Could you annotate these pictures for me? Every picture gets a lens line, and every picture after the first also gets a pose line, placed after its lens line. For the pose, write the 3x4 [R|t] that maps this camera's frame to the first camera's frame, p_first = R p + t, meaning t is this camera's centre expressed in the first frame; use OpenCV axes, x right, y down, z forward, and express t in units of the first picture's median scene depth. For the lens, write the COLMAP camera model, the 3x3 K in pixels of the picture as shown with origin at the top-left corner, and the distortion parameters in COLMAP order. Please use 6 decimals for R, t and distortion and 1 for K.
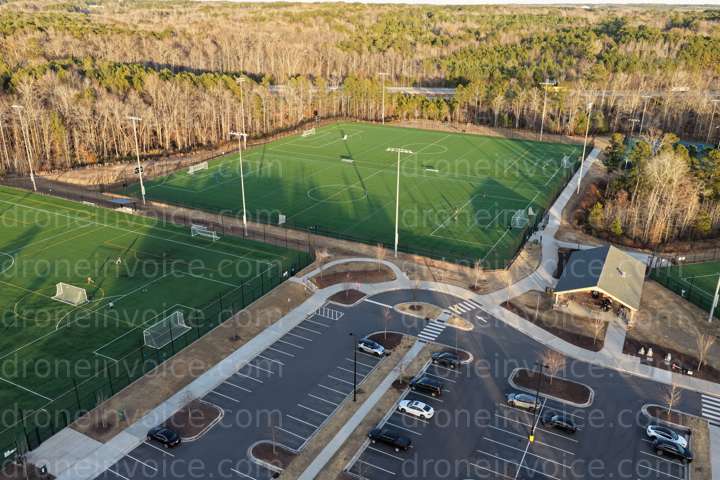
lens RADIAL K [[584.2, 0, 360.0], [0, 584.2, 240.0], [0, 0, 1]] dist [-0.002413, 0.008010]
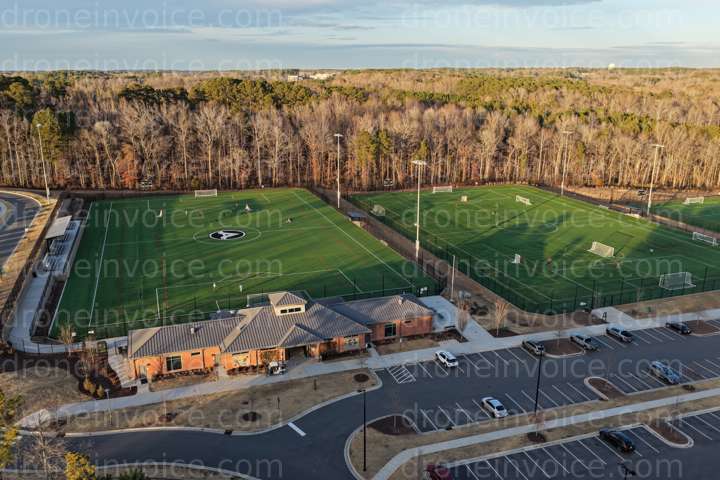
lens RADIAL K [[584.2, 0, 360.0], [0, 584.2, 240.0], [0, 0, 1]] dist [-0.002413, 0.008010]
pose [[0.734081, 0.180224, -0.654709, -0.000025], [-0.248057, 0.968678, -0.011479, 0.116365], [0.632133, 0.170831, 0.755794, -0.228148]]
